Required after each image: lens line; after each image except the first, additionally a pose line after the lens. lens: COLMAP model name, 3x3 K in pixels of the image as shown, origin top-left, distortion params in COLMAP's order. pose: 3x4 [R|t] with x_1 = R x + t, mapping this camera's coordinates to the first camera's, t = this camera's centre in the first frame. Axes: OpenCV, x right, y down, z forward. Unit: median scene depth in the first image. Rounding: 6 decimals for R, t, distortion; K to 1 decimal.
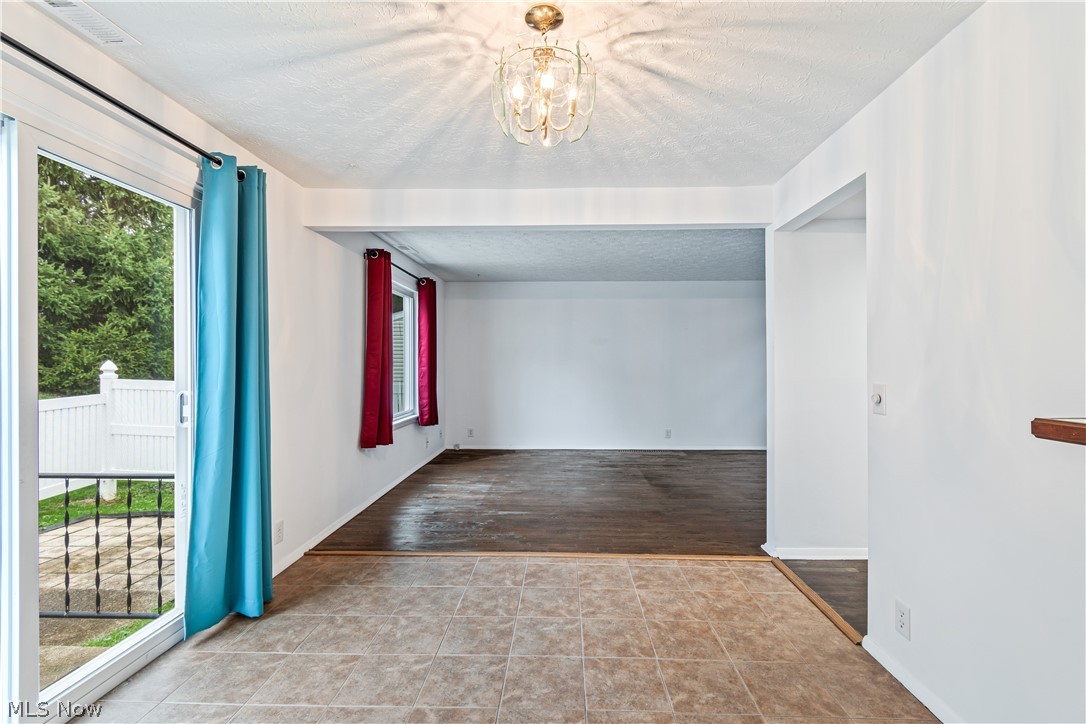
lens RADIAL K [[468.6, 0, 554.4], [0, 468.6, 362.7], [0, 0, 1]] dist [-0.013642, -0.000248]
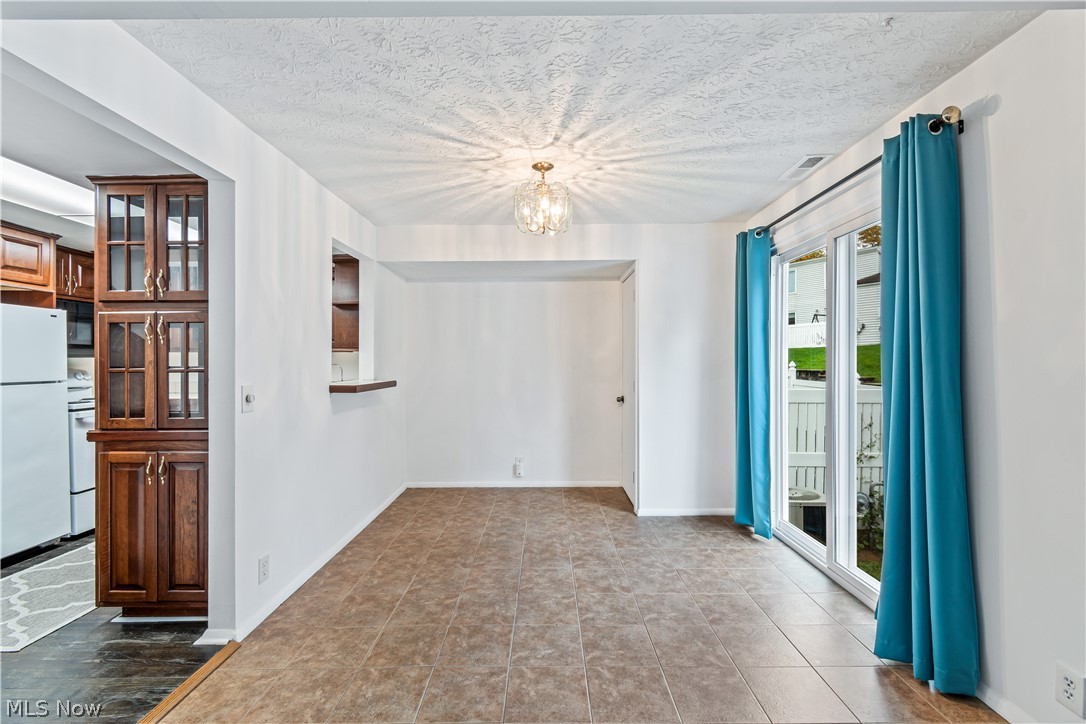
lens RADIAL K [[477.0, 0, 551.9], [0, 477.0, 362.2], [0, 0, 1]] dist [0.002630, -0.001080]
pose [[-0.999416, 0.004356, -0.033901, 0.006003], [0.004364, 0.999990, -0.000157, -0.005182], [0.033900, -0.000305, -0.999425, 2.064096]]
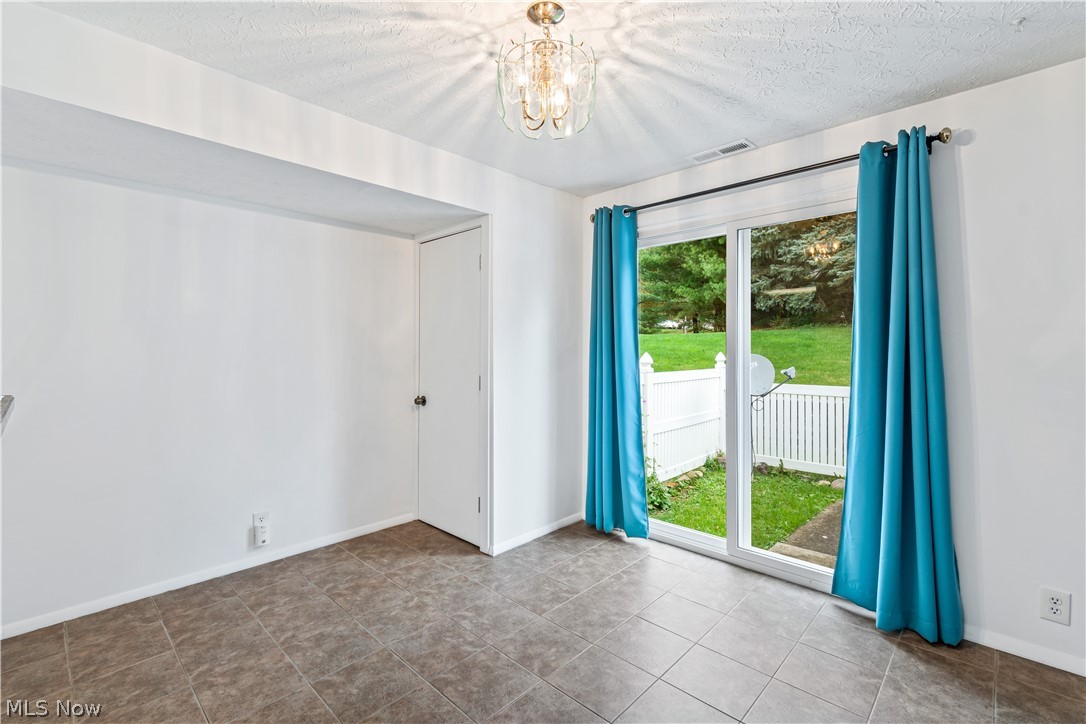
lens RADIAL K [[477.0, 0, 537.5], [0, 477.0, 345.9], [0, 0, 1]] dist [0.002630, -0.001080]
pose [[-0.669868, -0.005168, -0.742462, 0.564000], [0.001655, 0.999963, -0.008454, -0.004967], [0.742479, -0.006892, -0.669834, 1.243252]]
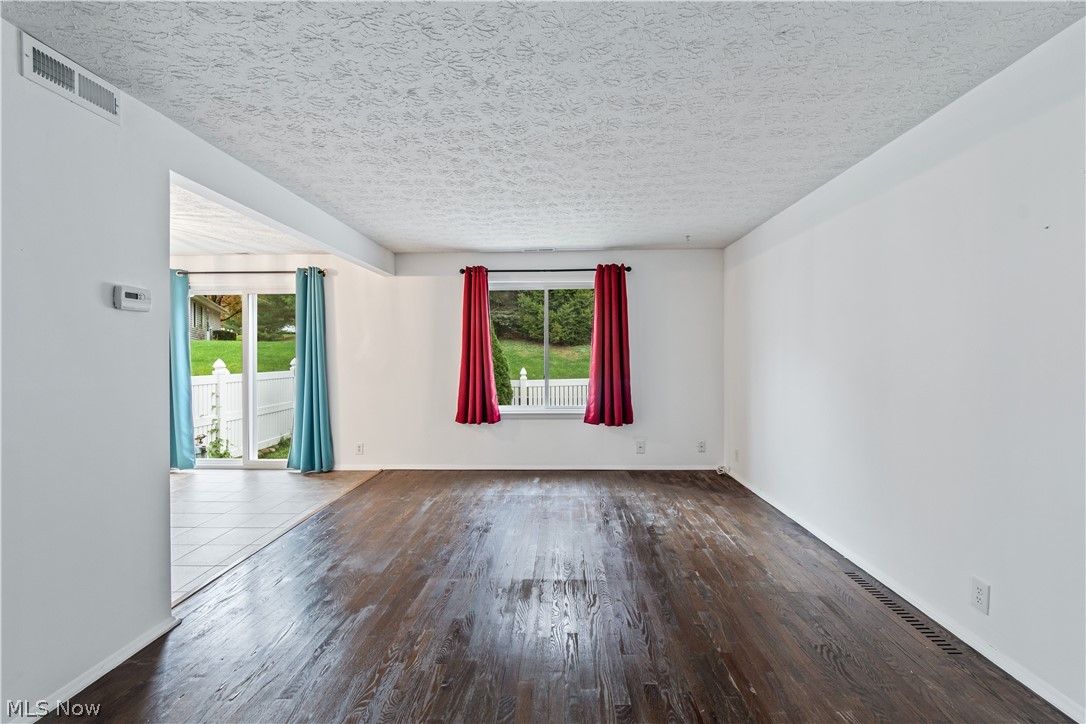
lens RADIAL K [[477.0, 0, 544.0], [0, 477.0, 350.1], [0, 0, 1]] dist [0.002630, -0.001080]
pose [[0.004805, -0.008661, -0.999951, 1.789439], [0.004592, 0.999952, -0.008639, -0.011251], [0.999978, -0.004550, 0.004844, 2.362772]]
